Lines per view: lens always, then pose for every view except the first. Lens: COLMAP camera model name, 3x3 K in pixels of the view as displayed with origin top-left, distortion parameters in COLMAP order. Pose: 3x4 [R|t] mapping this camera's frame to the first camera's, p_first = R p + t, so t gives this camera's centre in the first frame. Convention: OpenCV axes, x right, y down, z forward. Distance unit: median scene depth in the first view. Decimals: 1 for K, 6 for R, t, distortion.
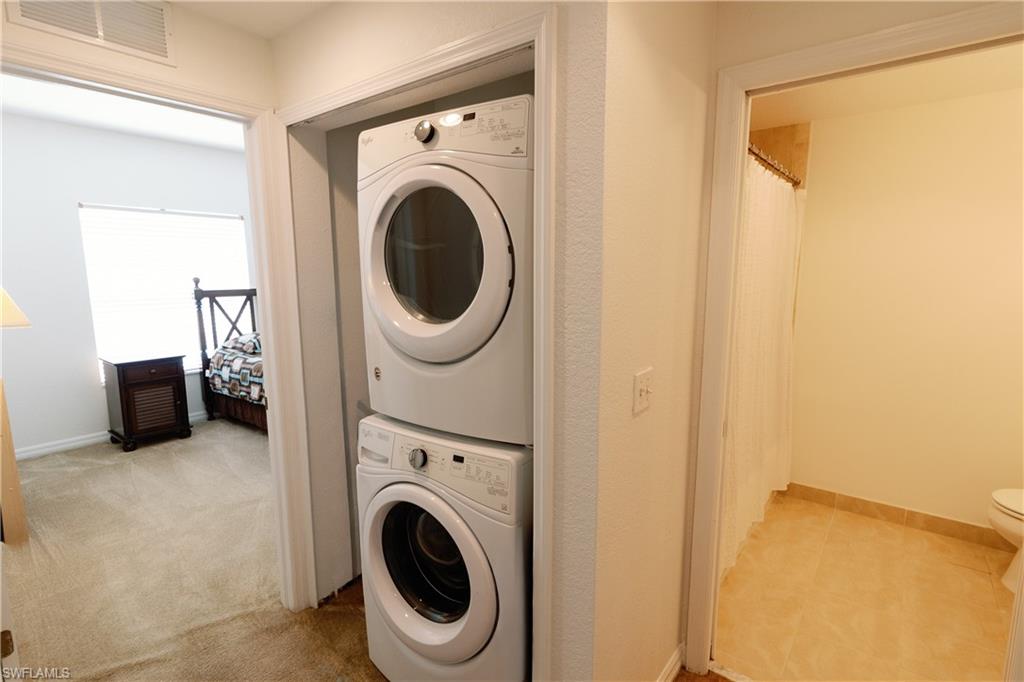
lens RADIAL K [[486.0, 0, 512.0], [0, 486.0, 341.0], [0, 0, 1]] dist [-0.002167, 0.000084]
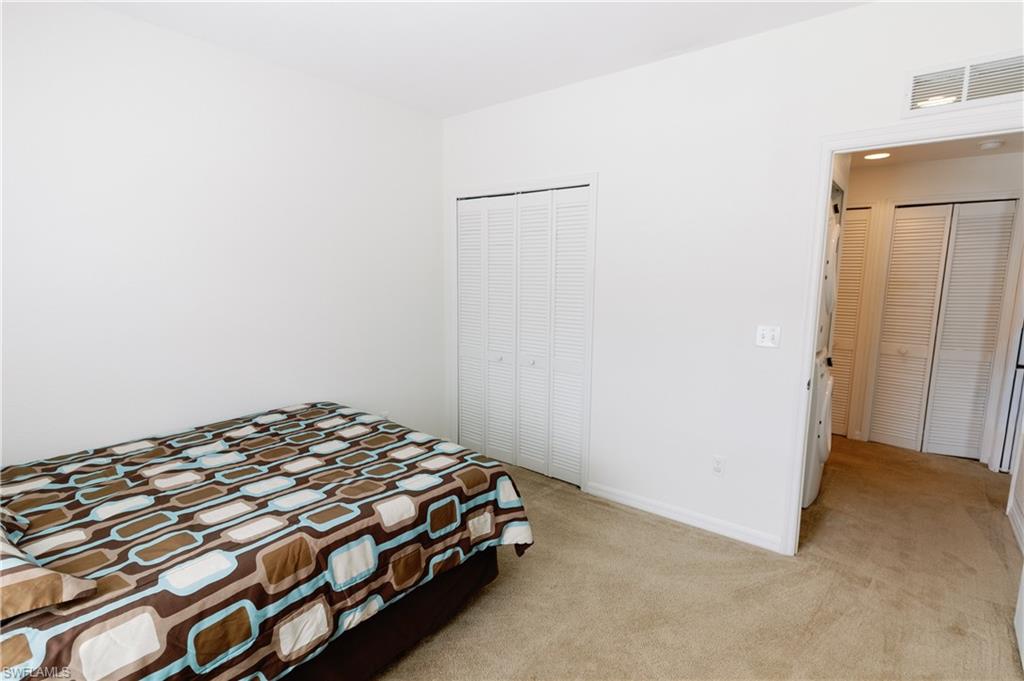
lens RADIAL K [[486.0, 0, 512.0], [0, 486.0, 340.5], [0, 0, 1]] dist [-0.002167, 0.000084]
pose [[0.032764, -0.140646, 0.989518, -0.778201], [0.145696, 0.980145, 0.134490, -0.110885], [-0.988787, 0.139763, 0.052605, 0.753908]]
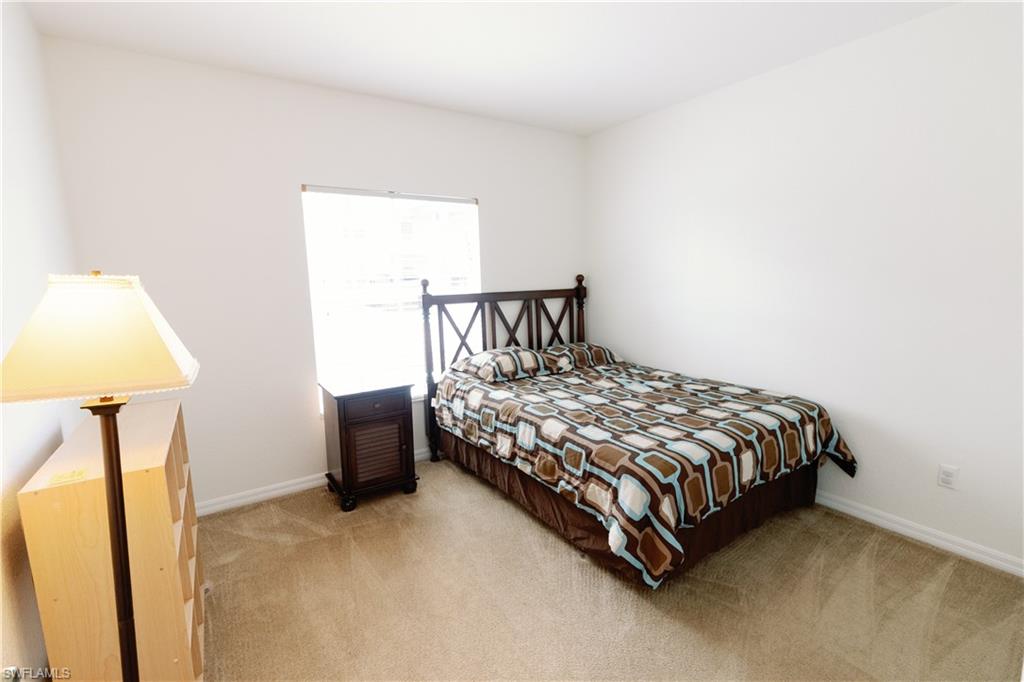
lens RADIAL K [[463.8, 0, 512.0], [0, 463.8, 341.0], [0, 0, 1]] dist [0.000004, 0.000009]
pose [[0.949461, 0.030627, -0.312387, -0.296699], [-0.029685, 0.999529, 0.007771, -0.044060], [0.312477, 0.001895, 0.949923, 0.355494]]
